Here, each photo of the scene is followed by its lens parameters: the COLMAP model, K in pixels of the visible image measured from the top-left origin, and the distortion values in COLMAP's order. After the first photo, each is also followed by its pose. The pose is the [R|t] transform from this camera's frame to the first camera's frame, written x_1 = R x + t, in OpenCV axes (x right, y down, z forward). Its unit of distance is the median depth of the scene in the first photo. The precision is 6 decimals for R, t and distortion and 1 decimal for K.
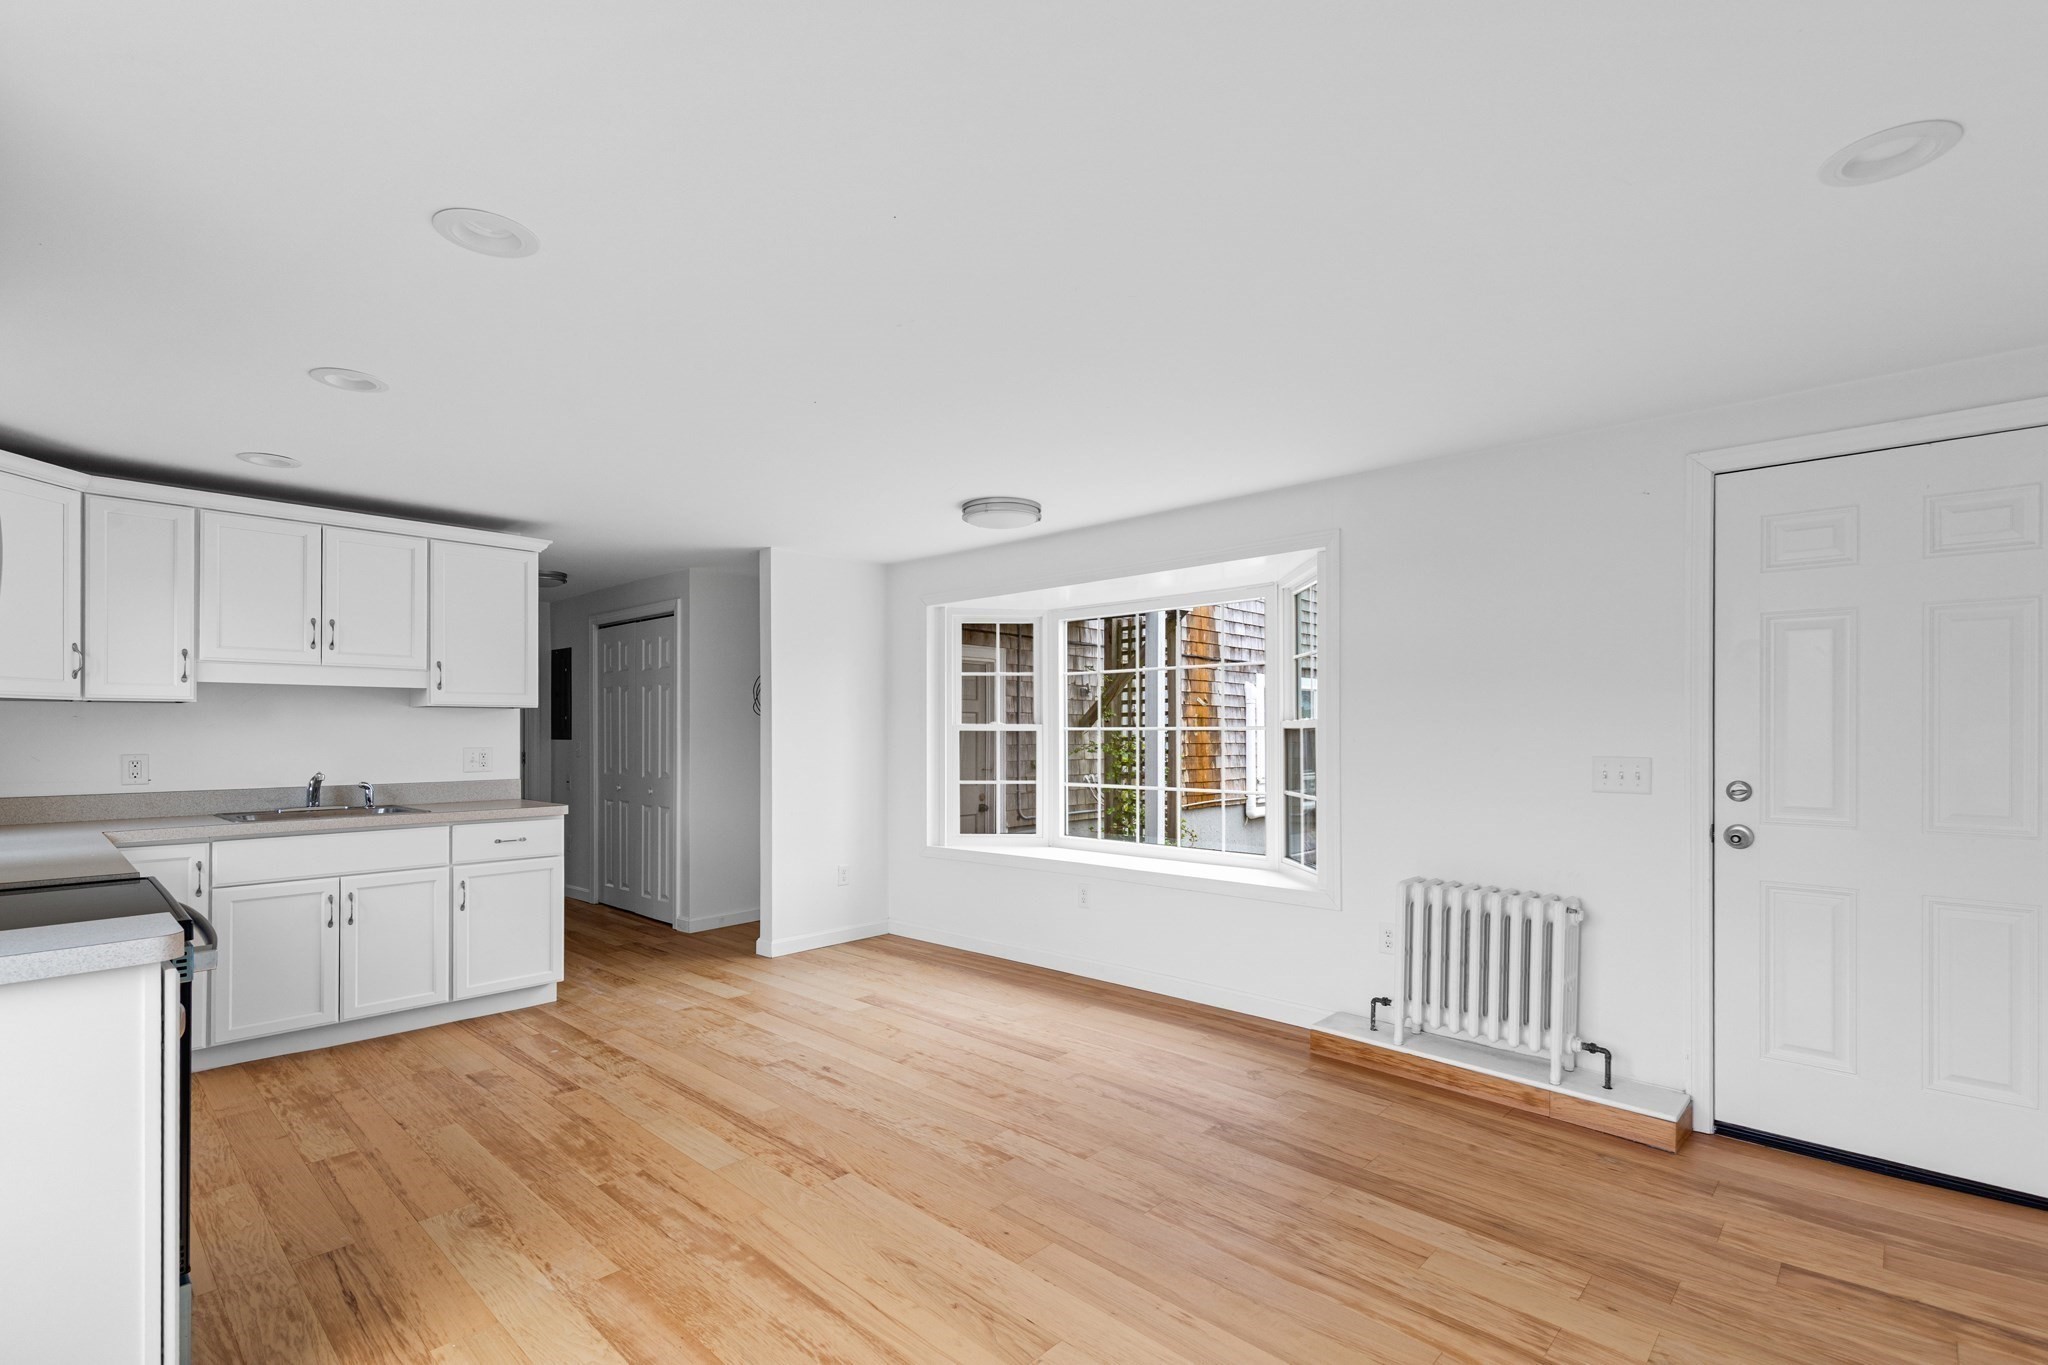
lens RADIAL K [[920.3, 0, 1016.8], [0, 920.3, 727.1], [0, 0, 1]] dist [0.012028, -0.000390]
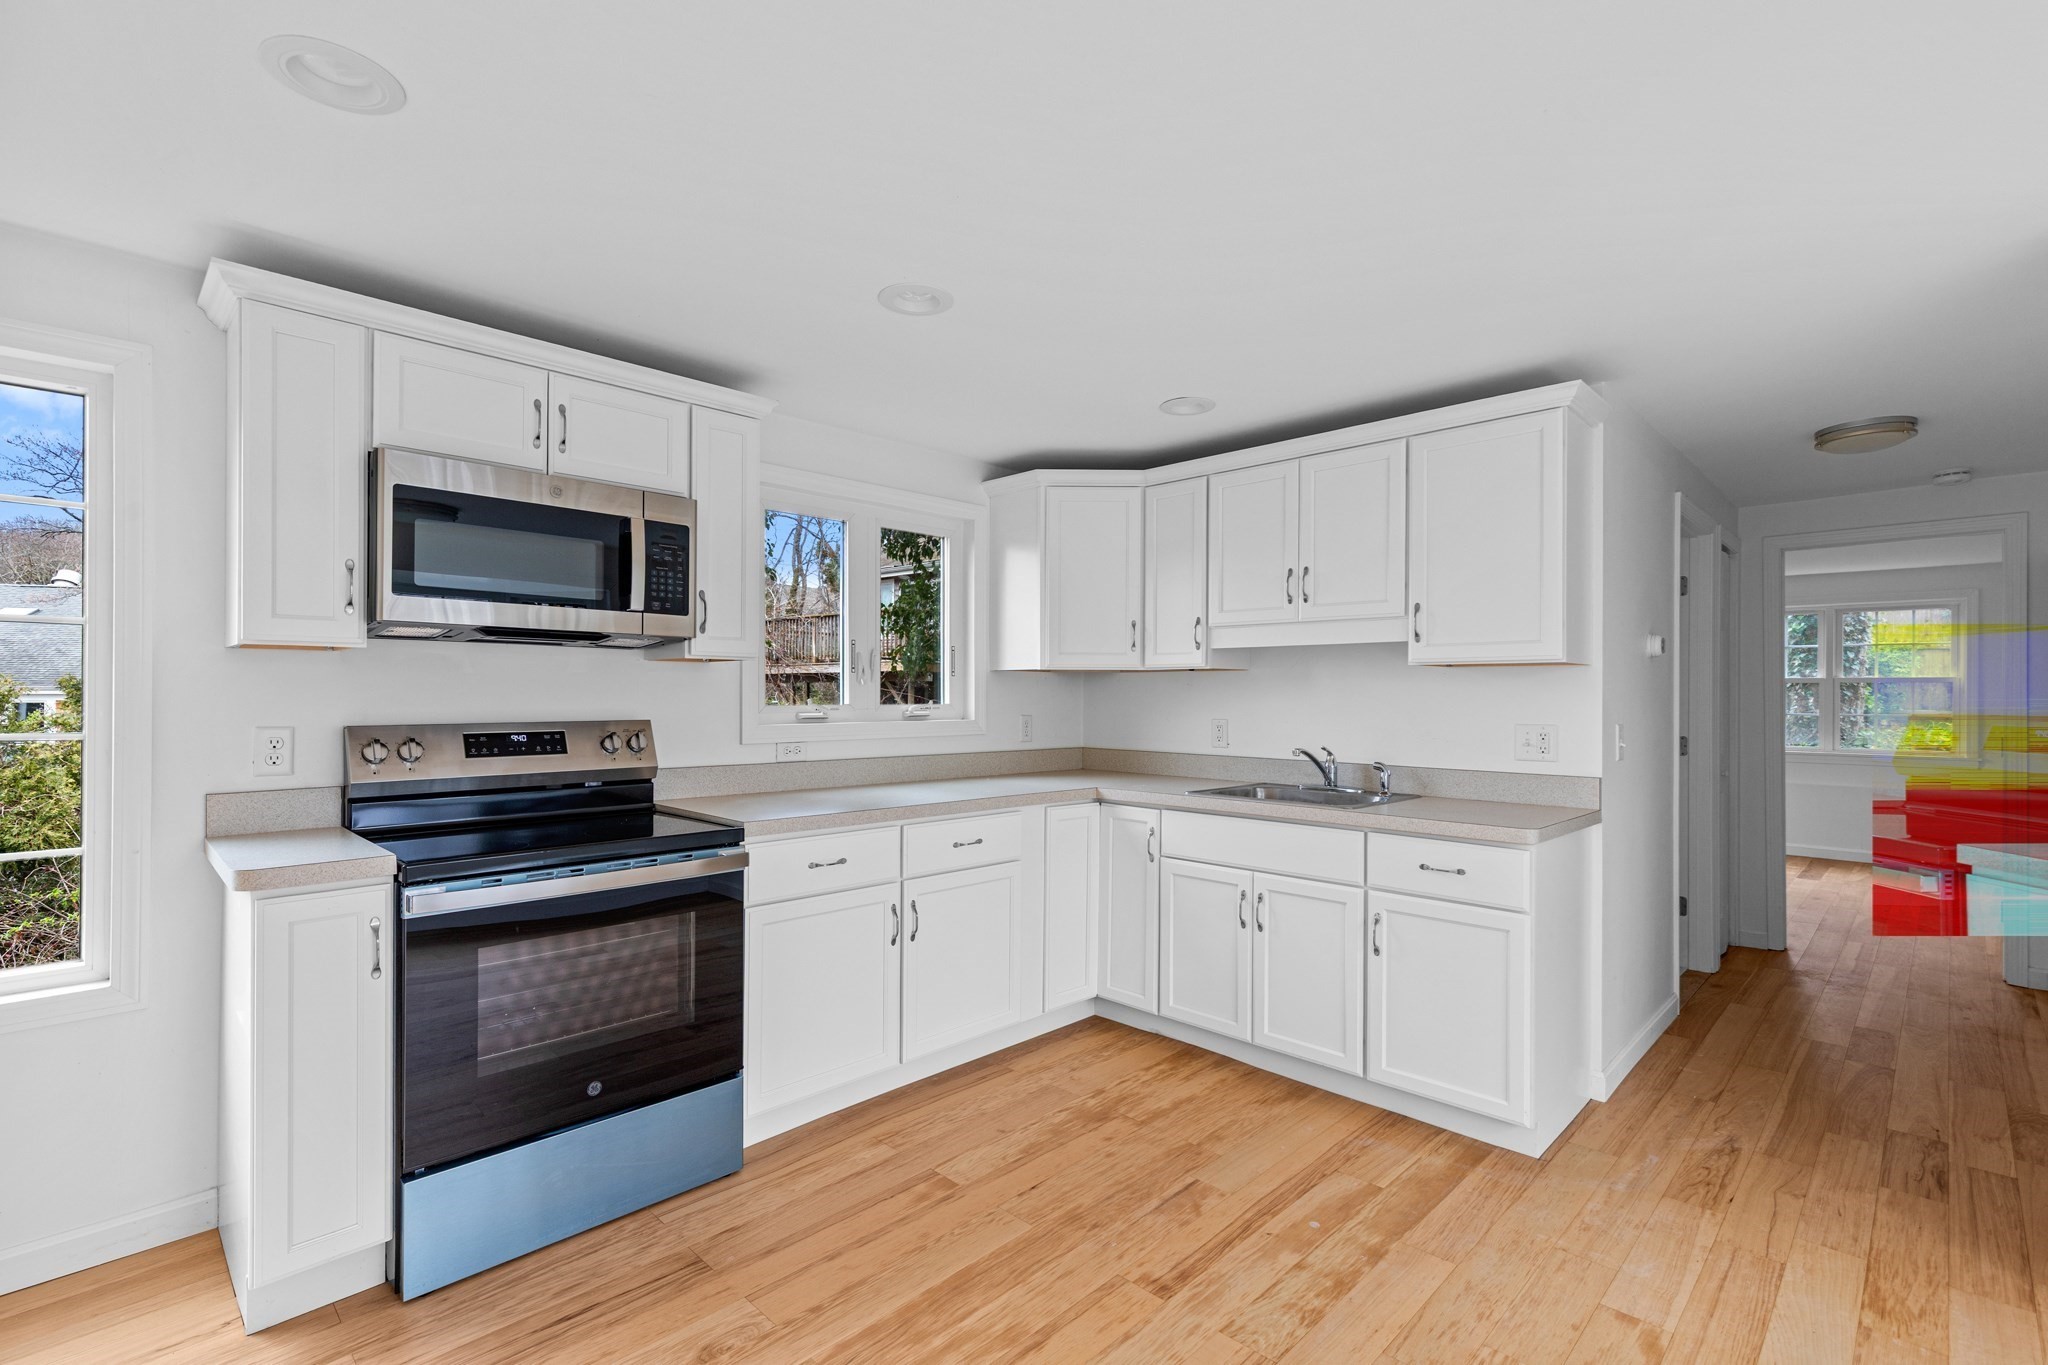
lens RADIAL K [[922.2, 0, 1045.1], [0, 922.2, 695.3], [0, 0, 1]] dist [0.009136, -0.000819]
pose [[-0.003464, 0.002945, -0.999990, 0.109818], [0.000458, 0.999996, 0.002943, -0.001497], [0.999994, -0.000448, -0.003466, 0.806964]]
